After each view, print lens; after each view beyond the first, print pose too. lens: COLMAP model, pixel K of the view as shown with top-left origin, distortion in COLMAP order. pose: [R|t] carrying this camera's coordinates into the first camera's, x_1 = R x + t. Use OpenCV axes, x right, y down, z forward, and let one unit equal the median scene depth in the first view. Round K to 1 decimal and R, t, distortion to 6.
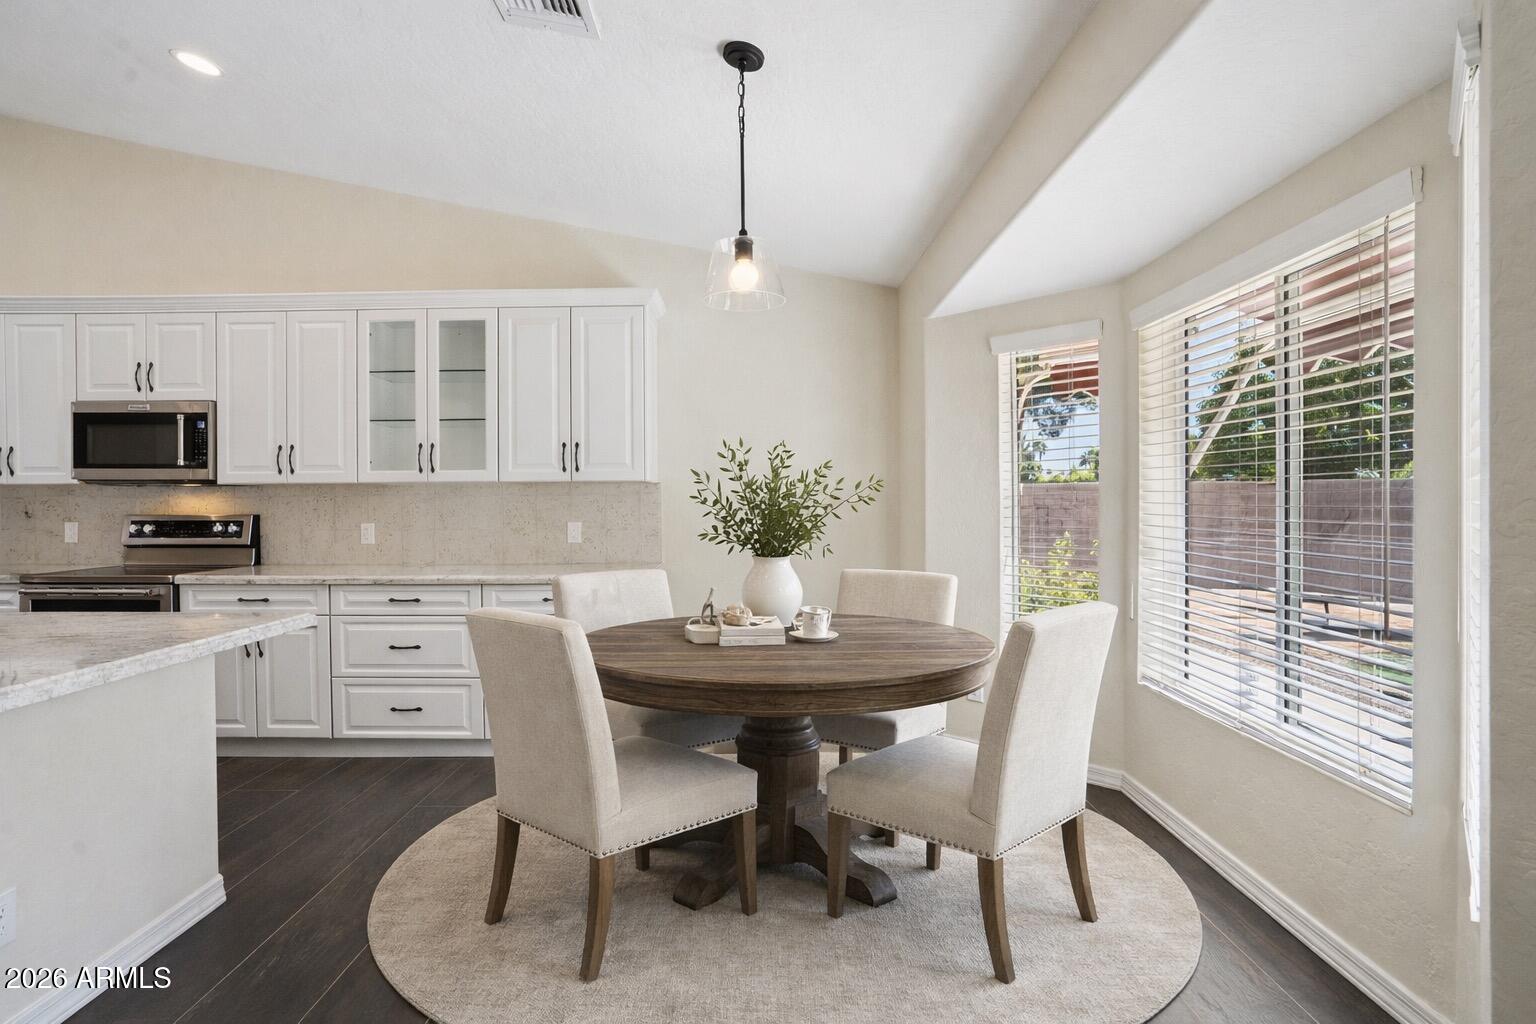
lens RADIAL K [[791.0, 0, 767.5], [0, 791.0, 506.7], [0, 0, 1]] dist [0.002881, 0.000208]
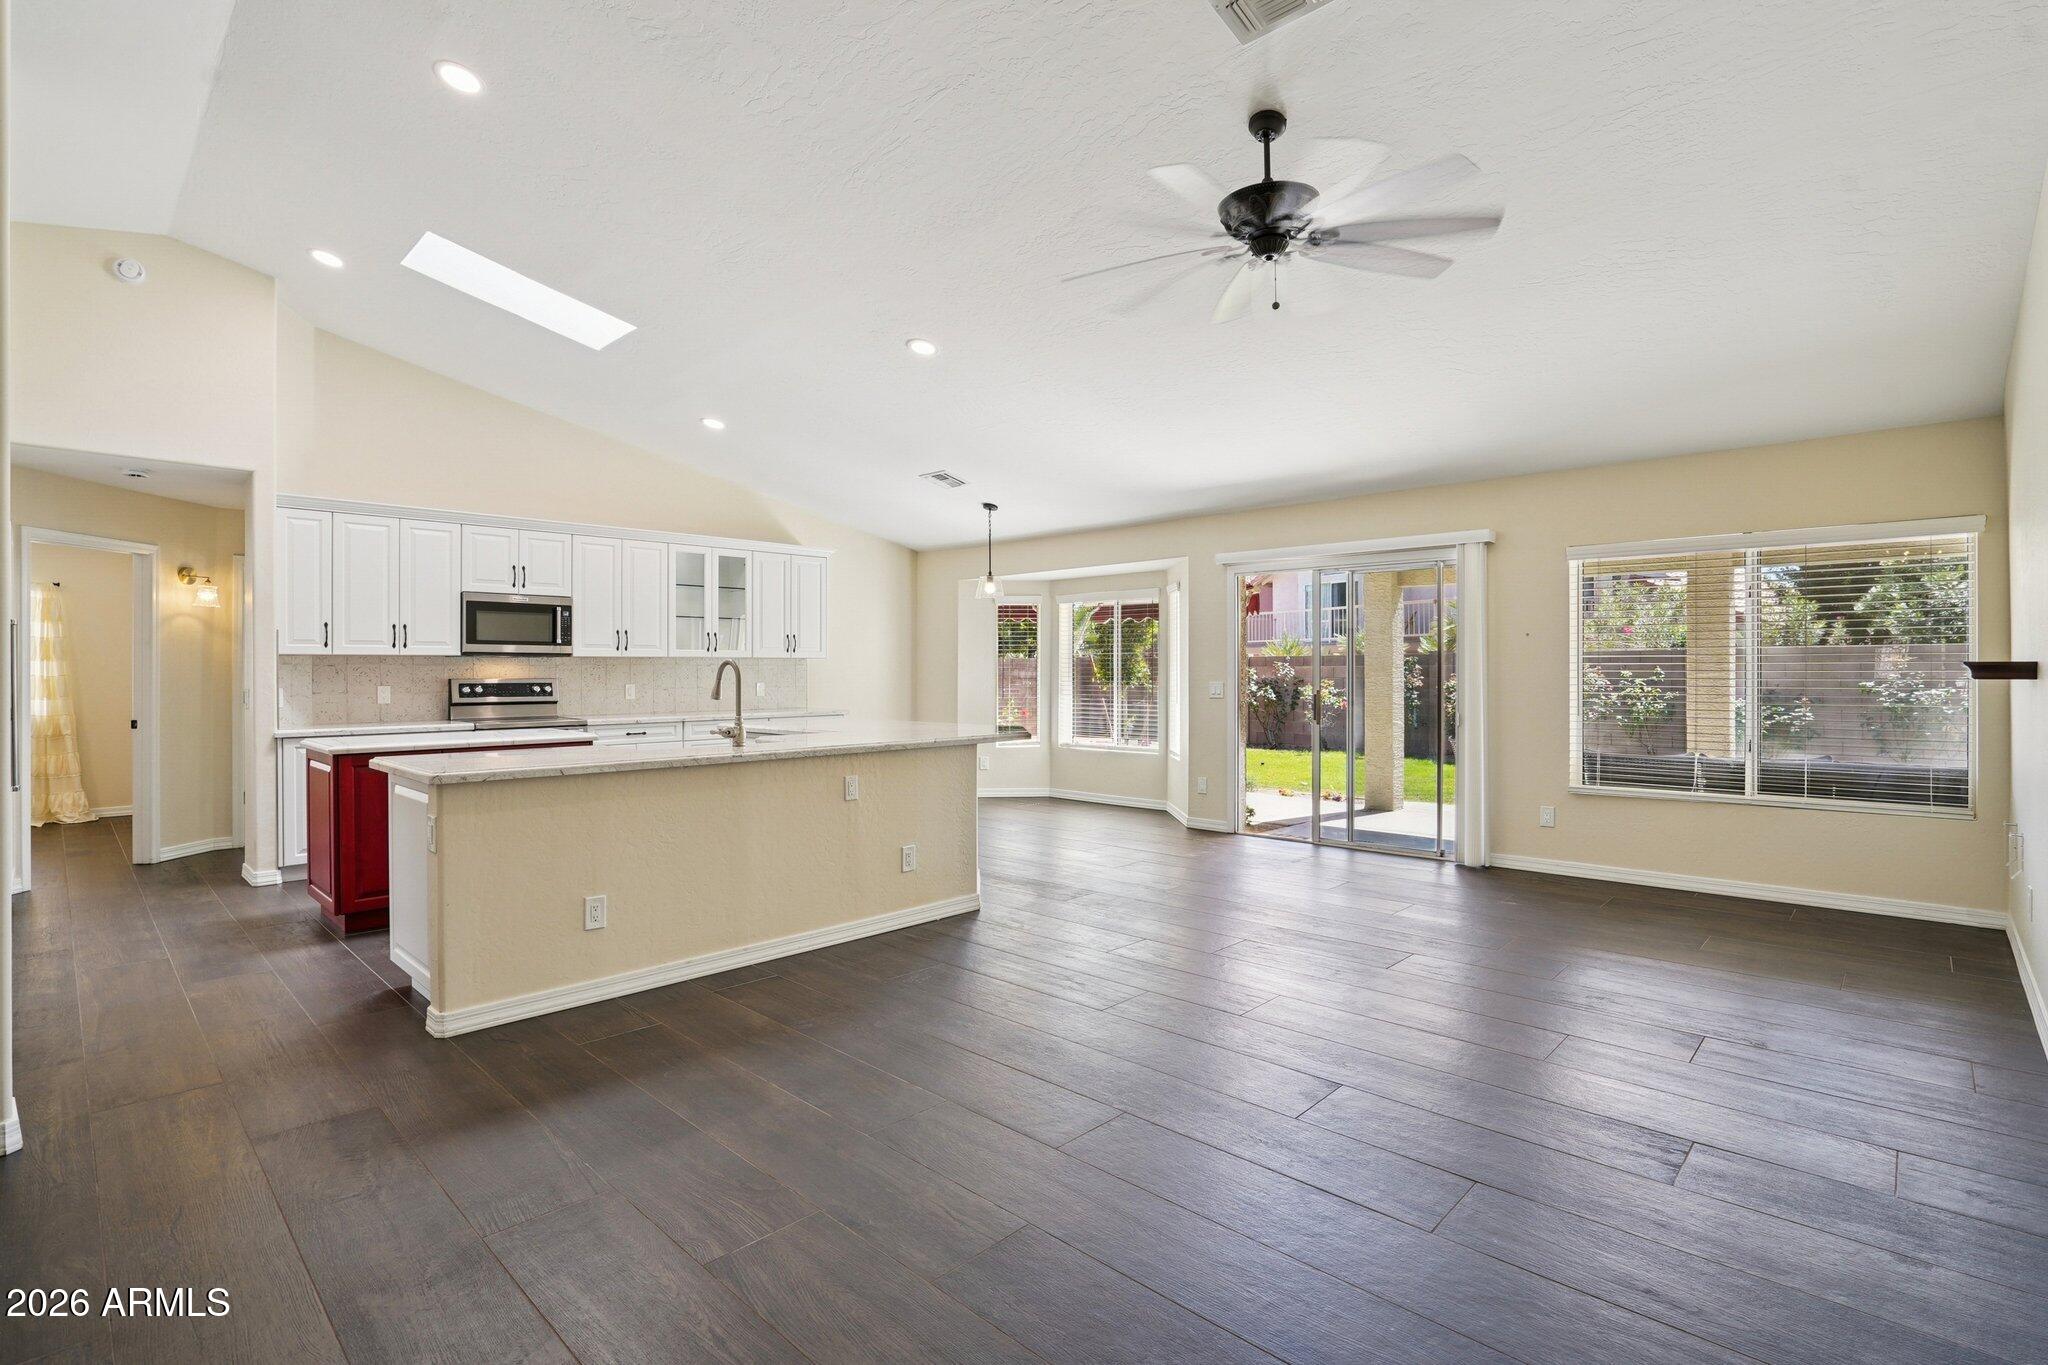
lens RADIAL K [[940.0, 0, 1018.7], [0, 940.0, 678.1], [0, 0, 1]] dist [-0.020819, 0.000671]
pose [[0.687984, -0.001308, 0.725725, -1.359104], [0.015420, 0.999799, -0.012817, 0.043915], [-0.725562, 0.020008, 0.687866, -0.723195]]
